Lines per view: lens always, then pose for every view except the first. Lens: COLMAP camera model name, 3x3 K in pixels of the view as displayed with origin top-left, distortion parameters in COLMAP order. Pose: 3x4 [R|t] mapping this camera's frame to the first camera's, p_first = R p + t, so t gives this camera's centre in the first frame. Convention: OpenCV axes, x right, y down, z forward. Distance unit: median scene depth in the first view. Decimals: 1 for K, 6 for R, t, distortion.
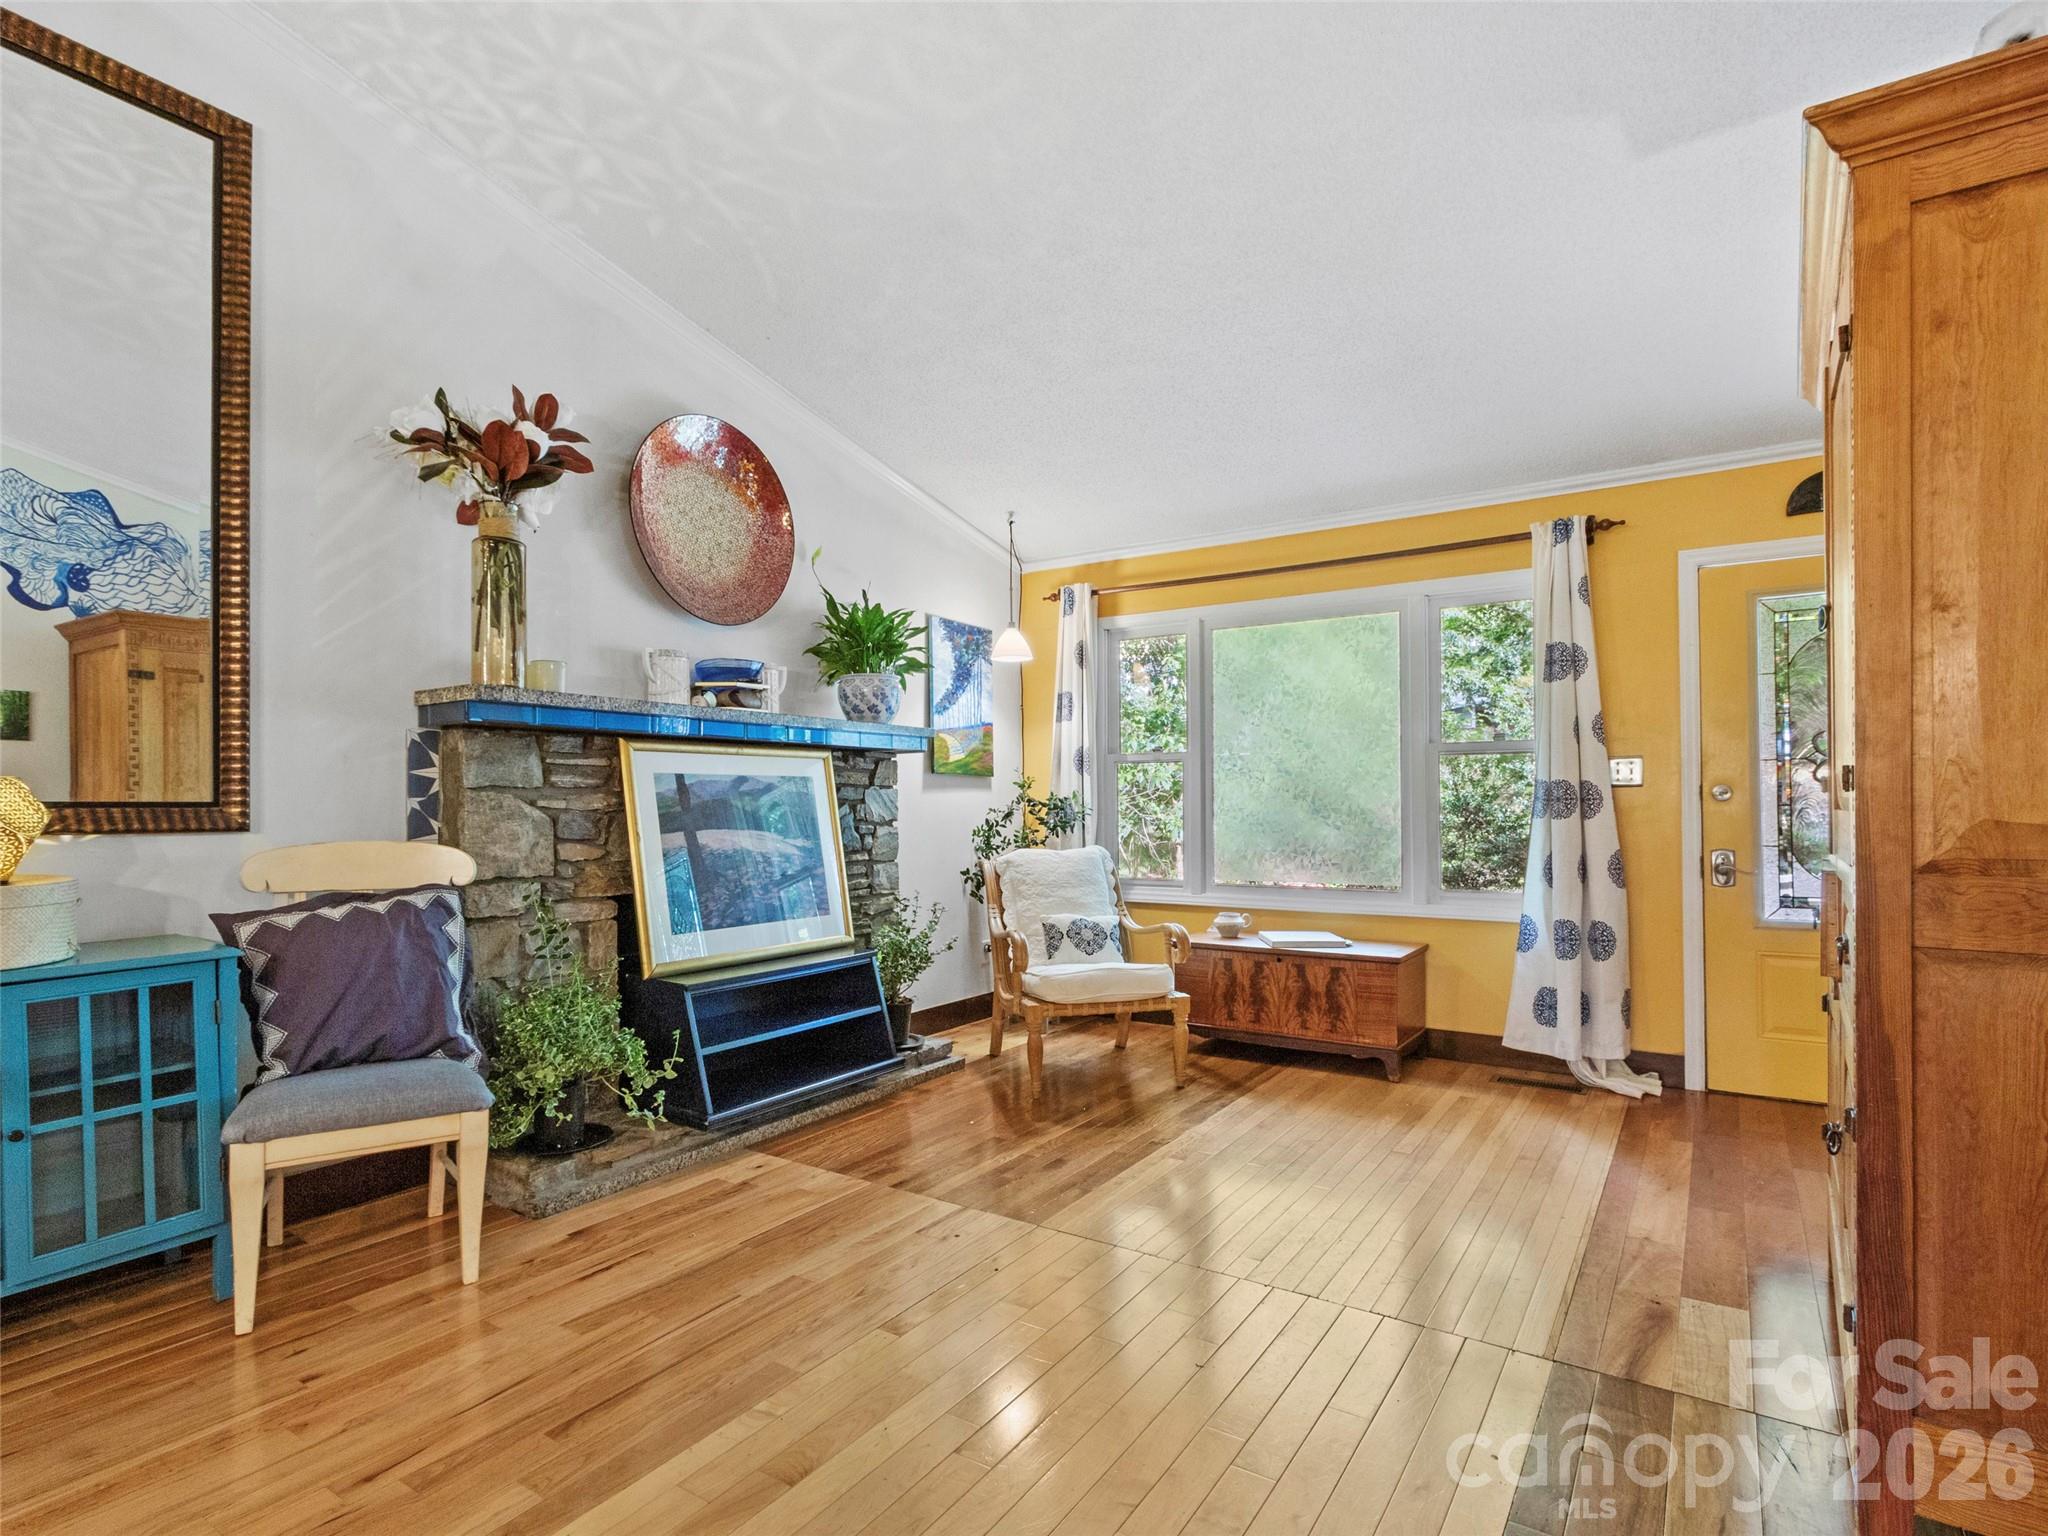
lens RADIAL K [[1056.3, 0, 1018.1], [0, 1056.3, 756.4], [0, 0, 1]] dist [0.001720, 0.000421]
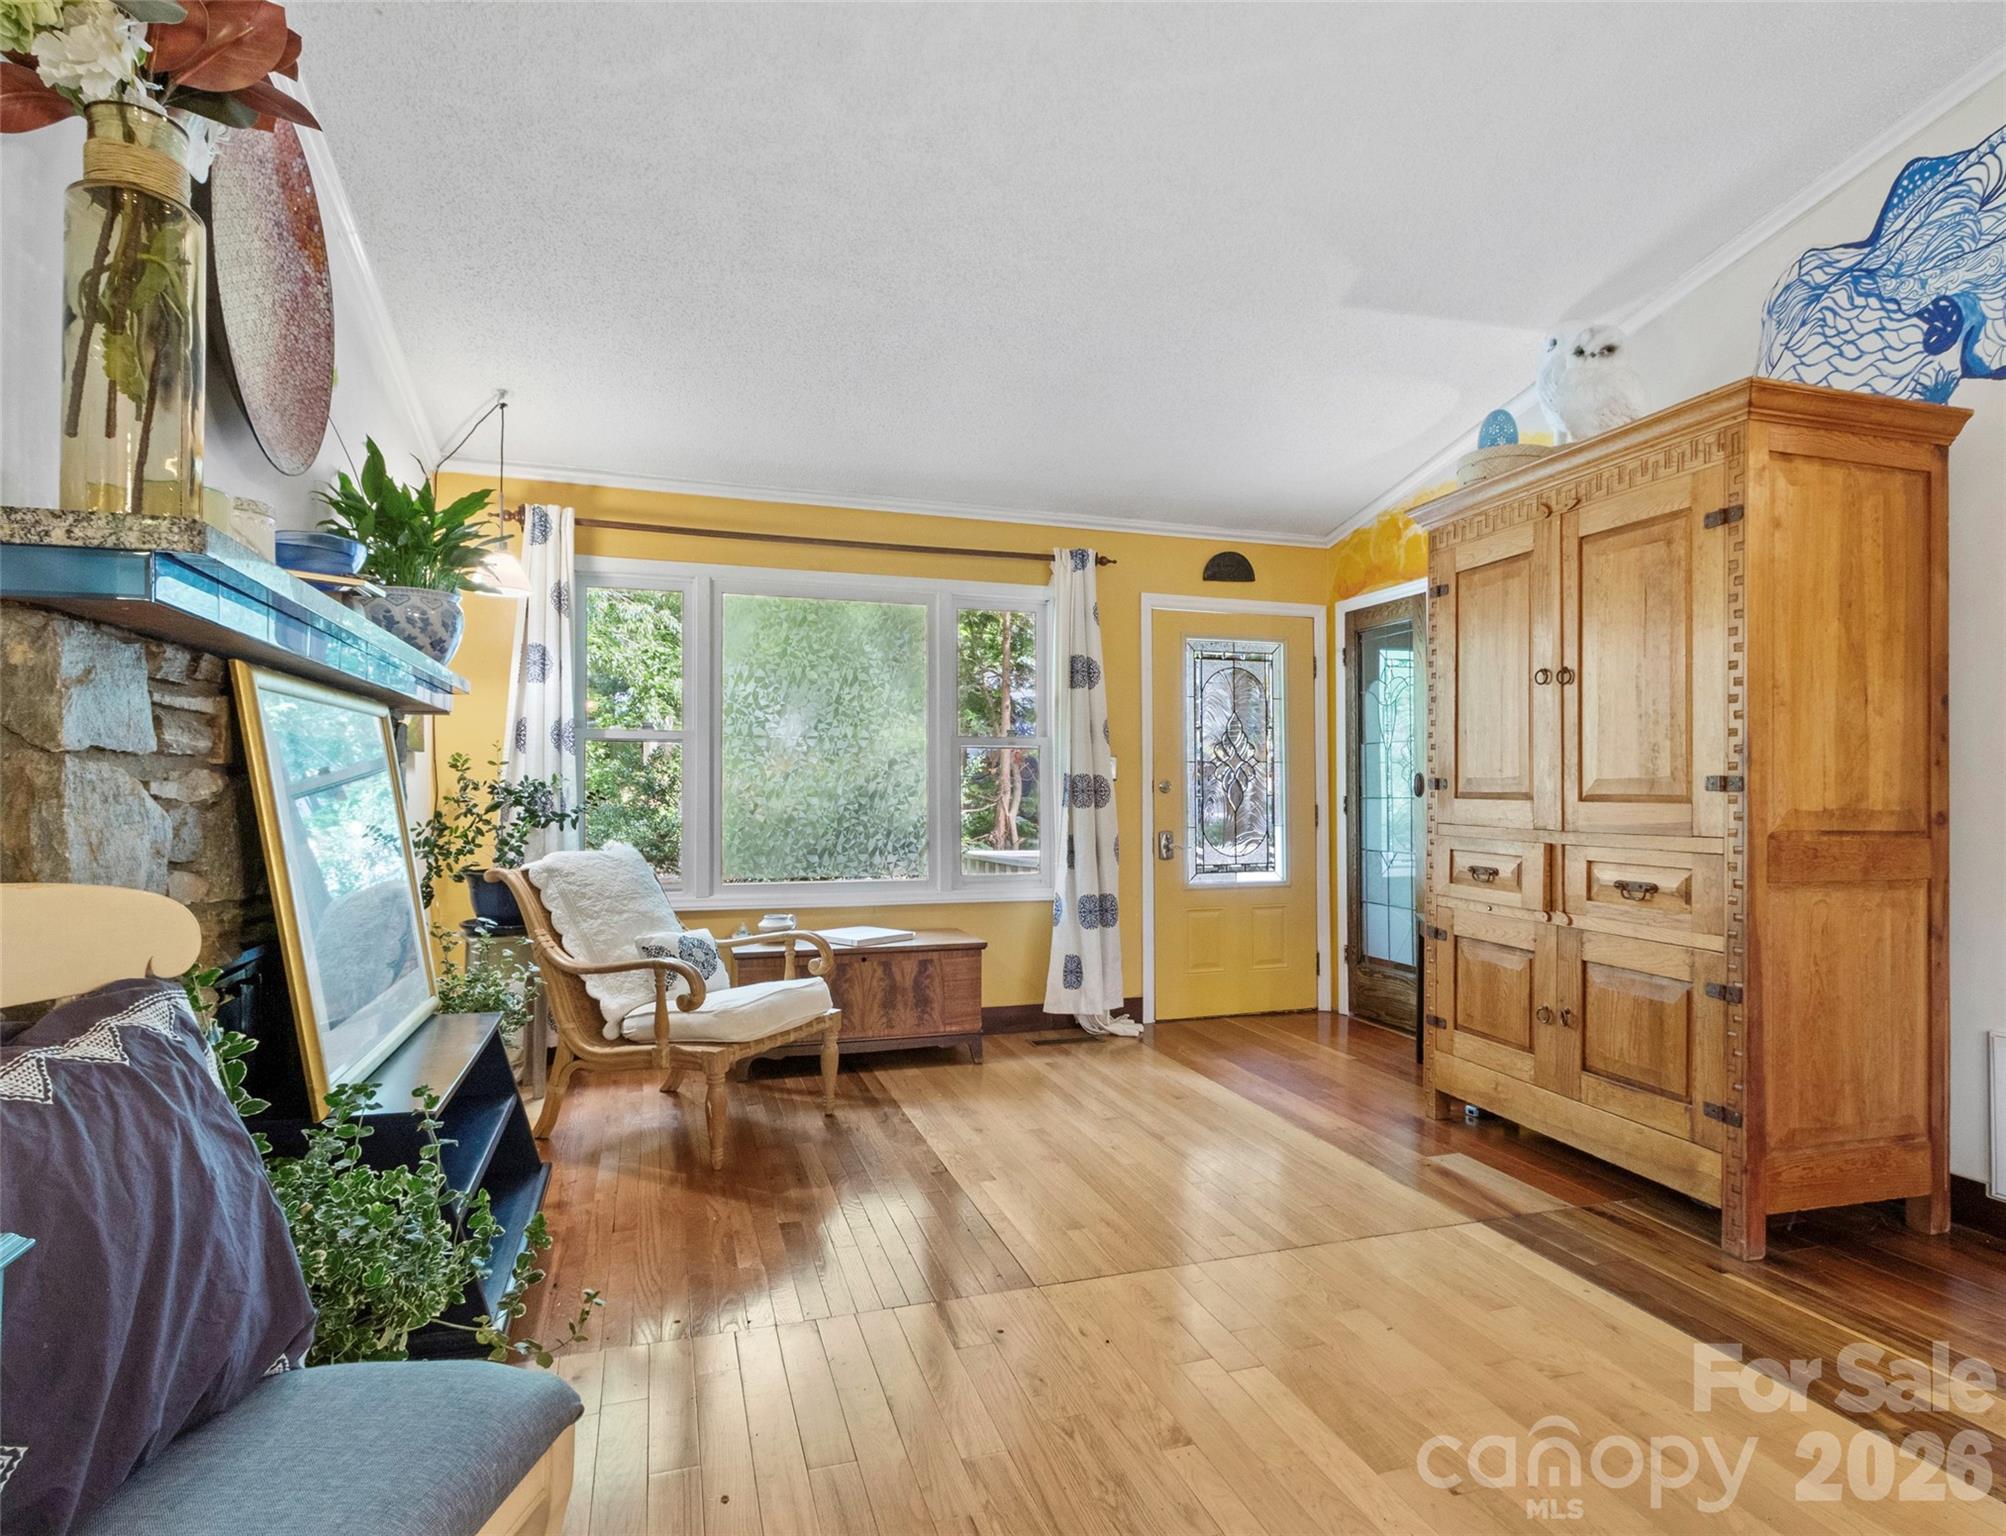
lens RADIAL K [[1091.5, 0, 1009.3], [0, 1091.5, 736.1], [0, 0, 1]] dist [-0.002162, 0.000239]
pose [[0.614321, 0.046387, 0.787691, -0.473964], [-0.041865, 0.998781, -0.026168, 0.015101], [-0.787945, -0.016901, 0.615514, 0.321584]]
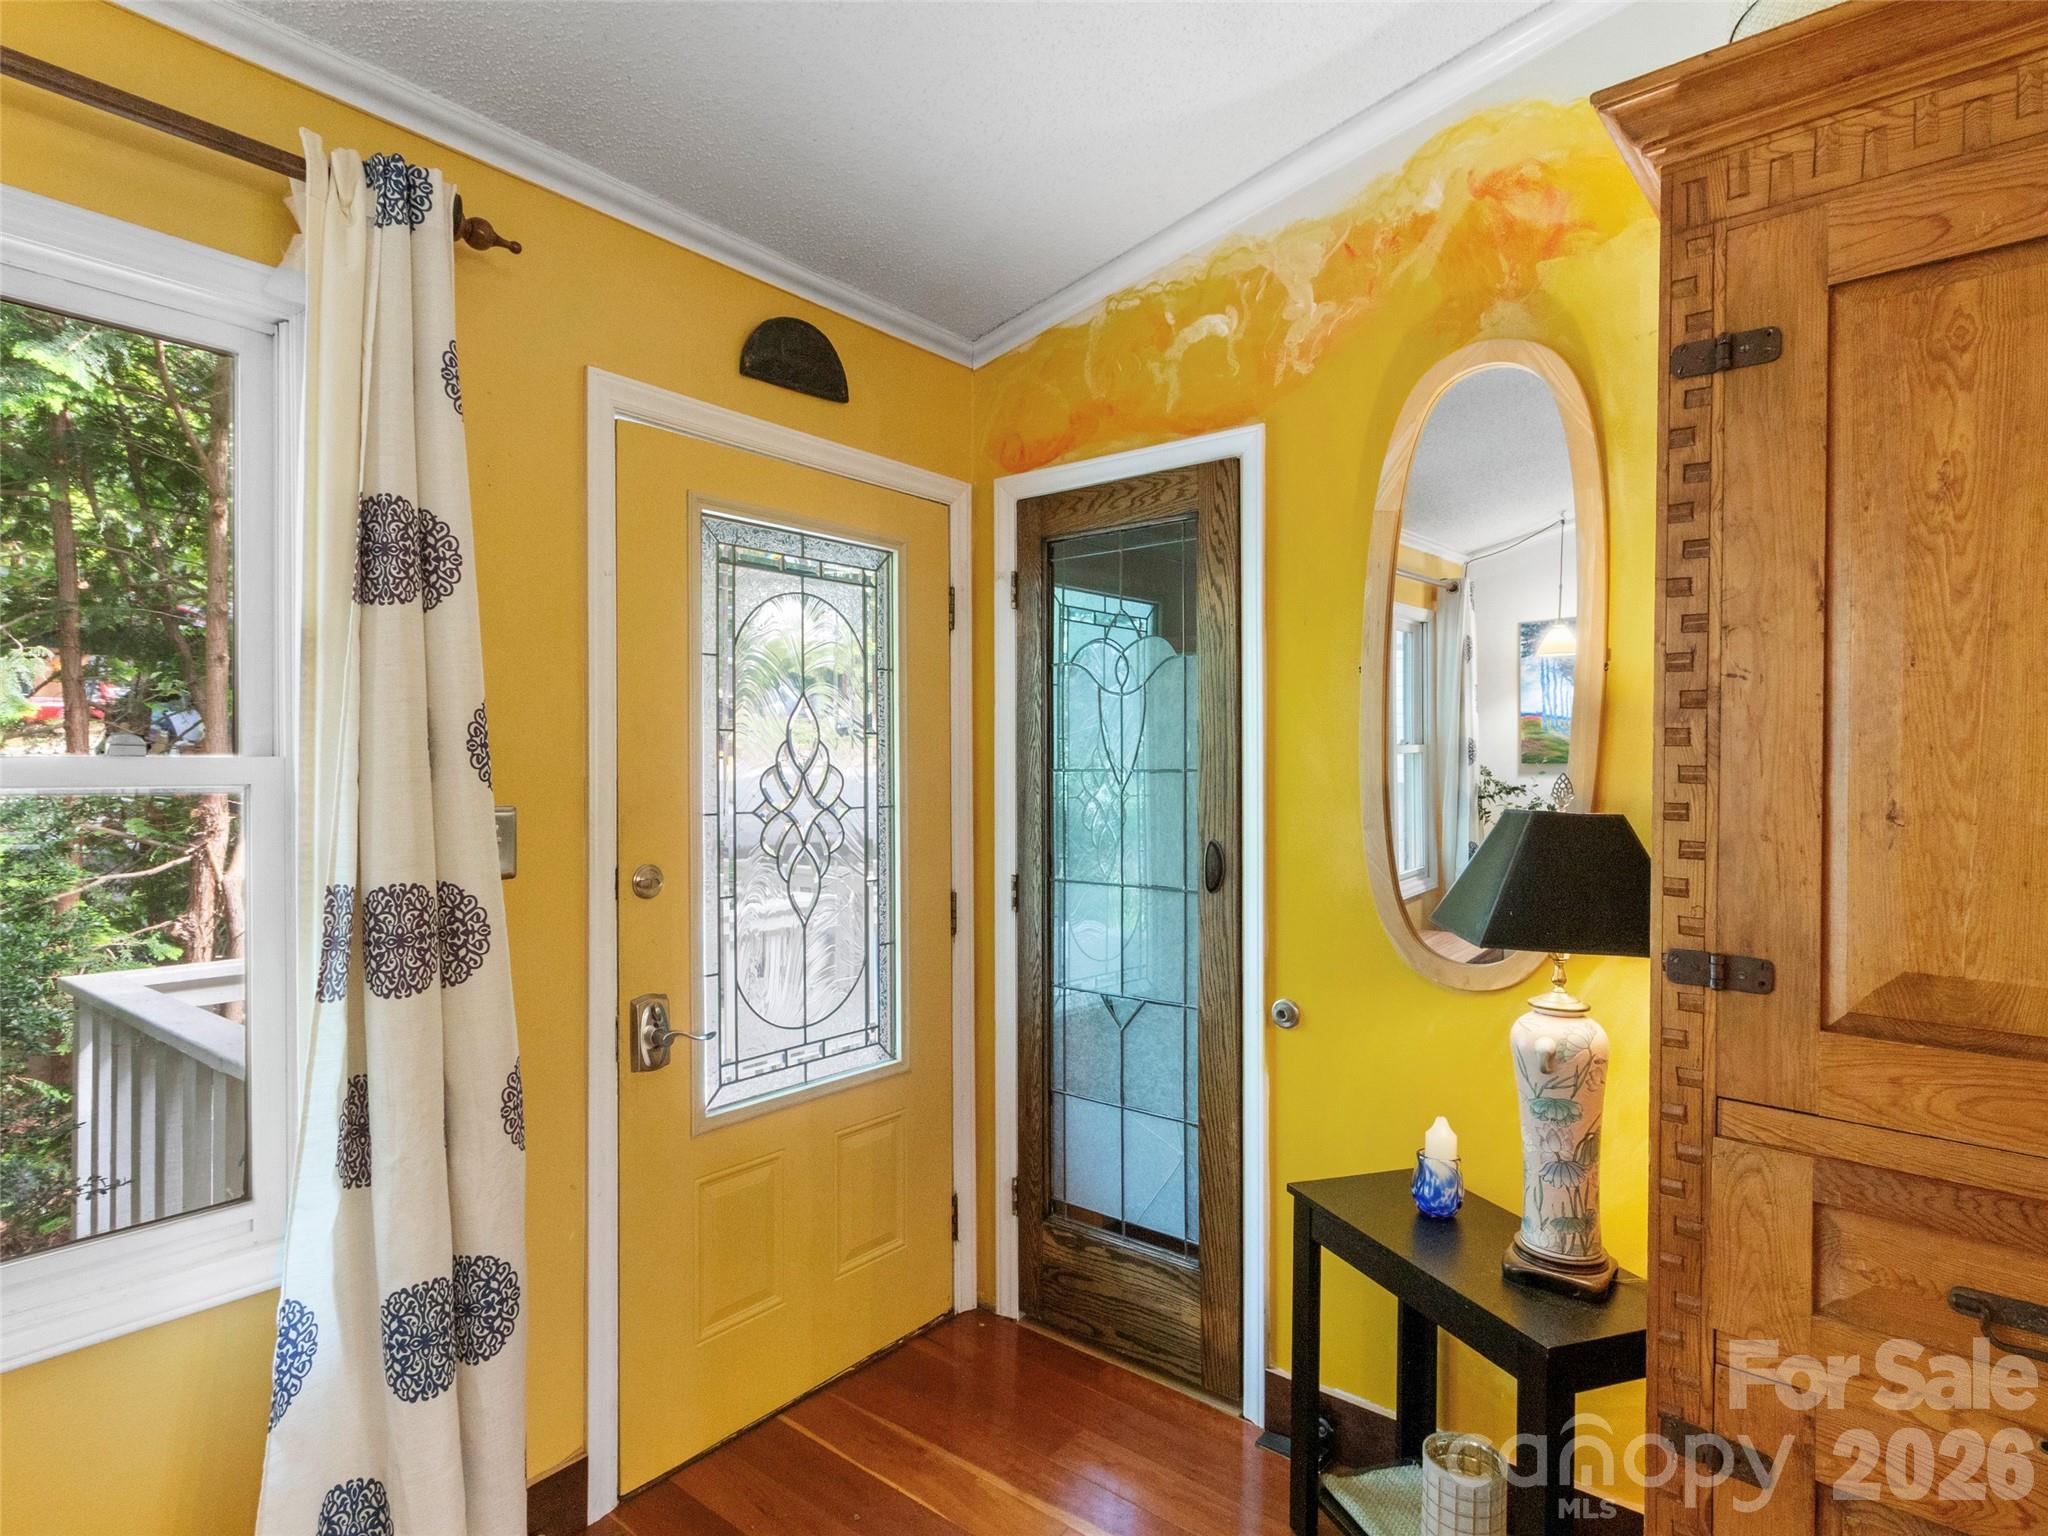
lens RADIAL K [[1085.3, 0, 1014.1], [0, 1085.3, 760.3], [0, 0, 1]] dist [-0.007302, -0.000510]
pose [[0.095720, 0.004809, 0.995397, 0.165461], [-0.055593, 0.998453, 0.000522, -0.030575], [-0.993855, -0.055387, 0.095839, 0.748209]]
